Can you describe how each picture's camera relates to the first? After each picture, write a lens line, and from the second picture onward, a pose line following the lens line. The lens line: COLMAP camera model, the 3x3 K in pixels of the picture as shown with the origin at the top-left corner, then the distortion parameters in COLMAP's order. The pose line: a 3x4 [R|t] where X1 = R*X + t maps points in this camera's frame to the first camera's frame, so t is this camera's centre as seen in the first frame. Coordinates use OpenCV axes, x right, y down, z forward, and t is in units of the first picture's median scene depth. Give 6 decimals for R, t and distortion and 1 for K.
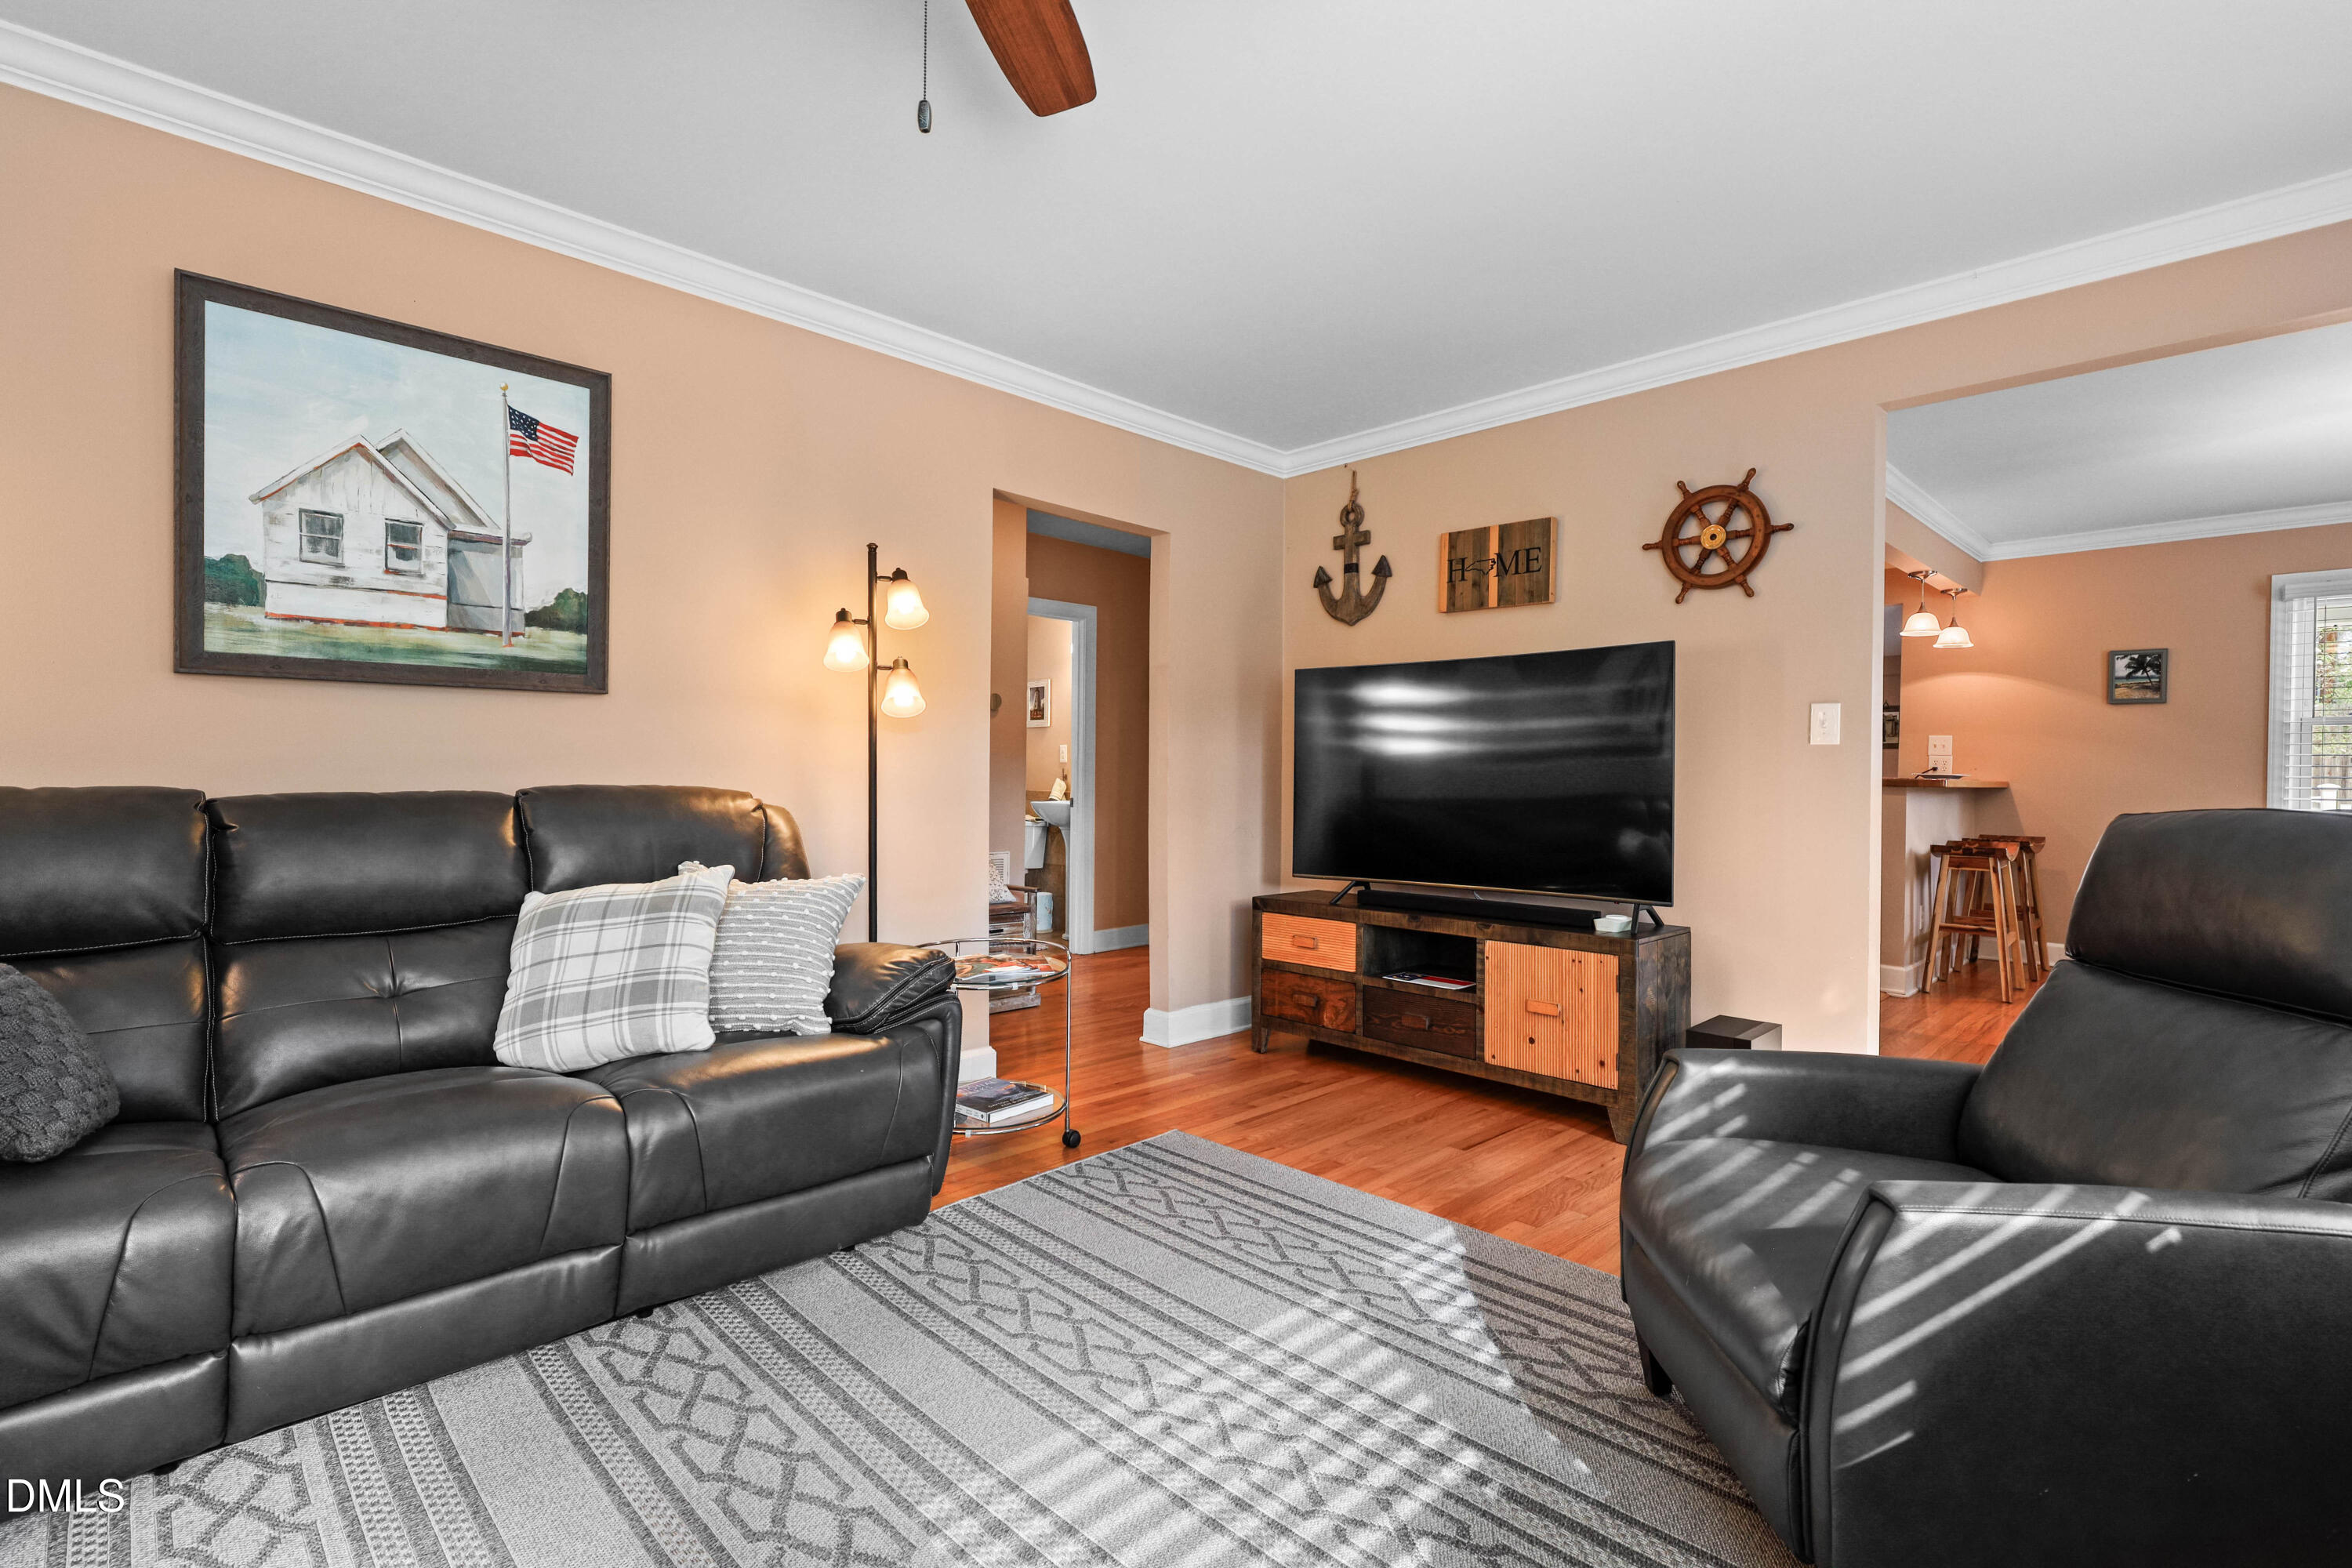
lens RADIAL K [[1074.3, 0, 1186.4], [0, 1074.3, 780.2], [0, 0, 1]] dist [-0.001840, -0.000425]
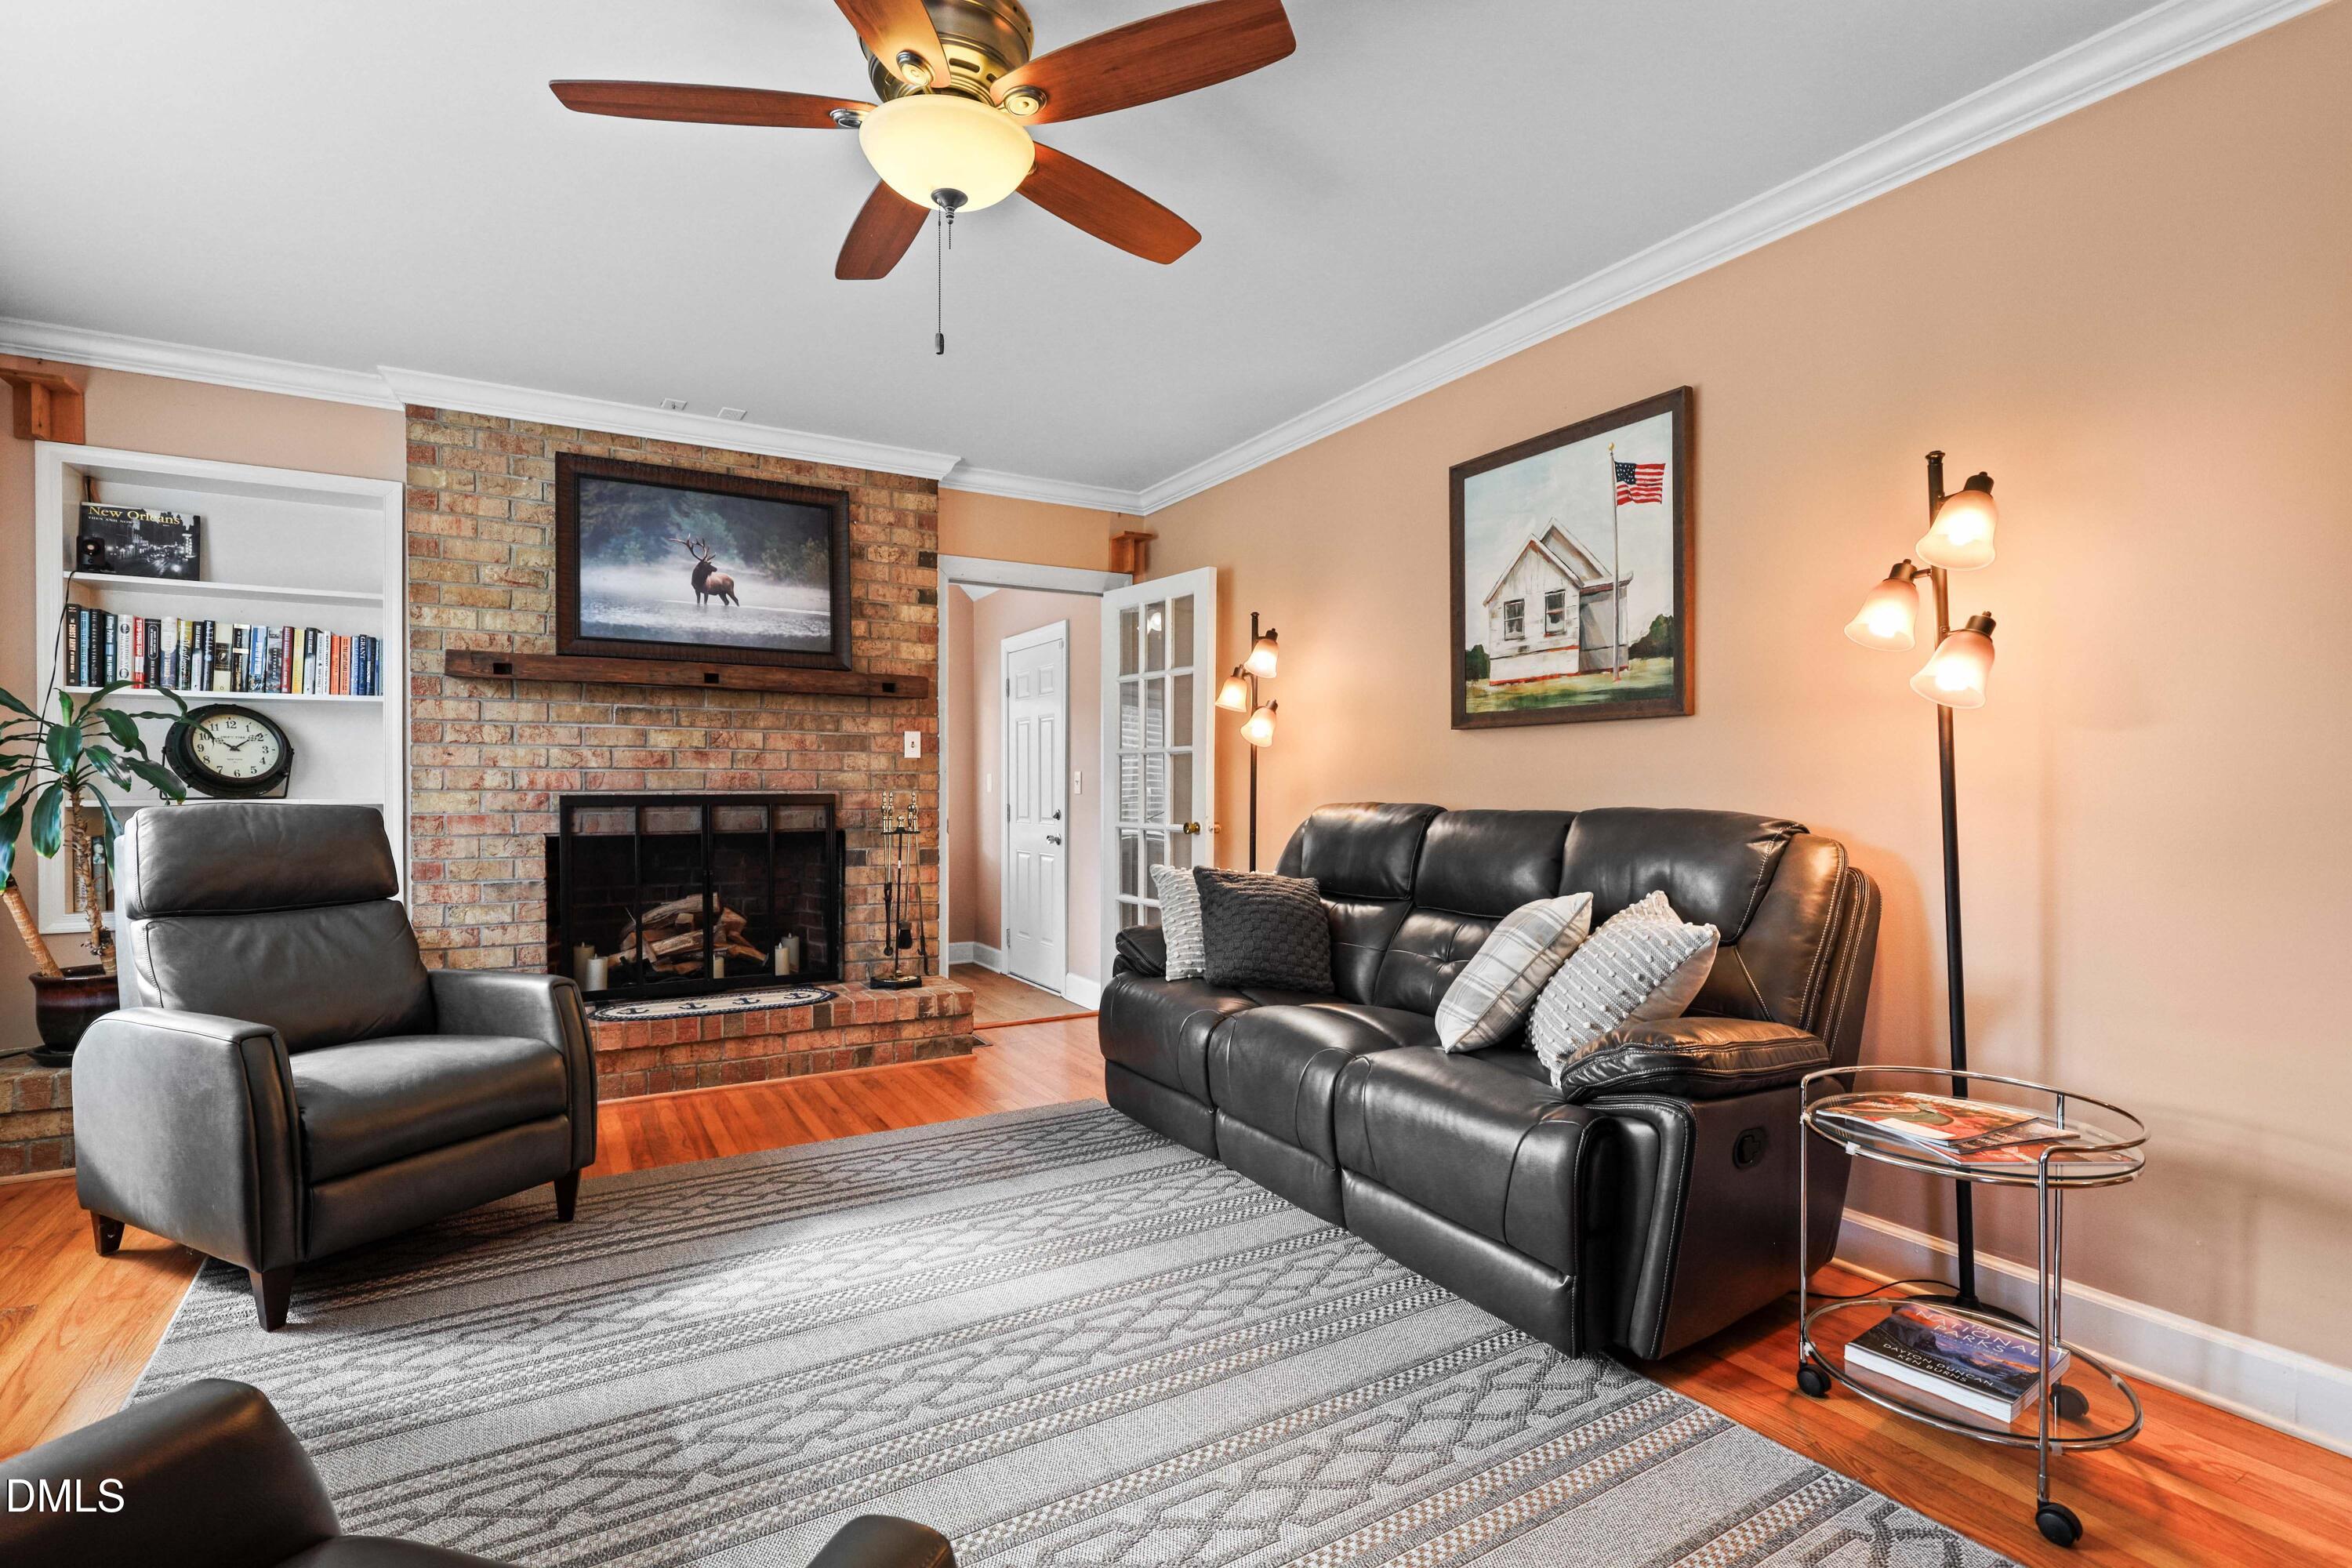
lens RADIAL K [[1125.3, 0, 1190.7], [0, 1125.3, 794.2], [0, 0, 1]] dist [0.011264, -0.000120]
pose [[-0.236653, -0.004608, -0.971583, 0.572491], [-0.012658, 0.999919, -0.001659, -0.001050], [0.971512, 0.011906, -0.236692, 0.824653]]
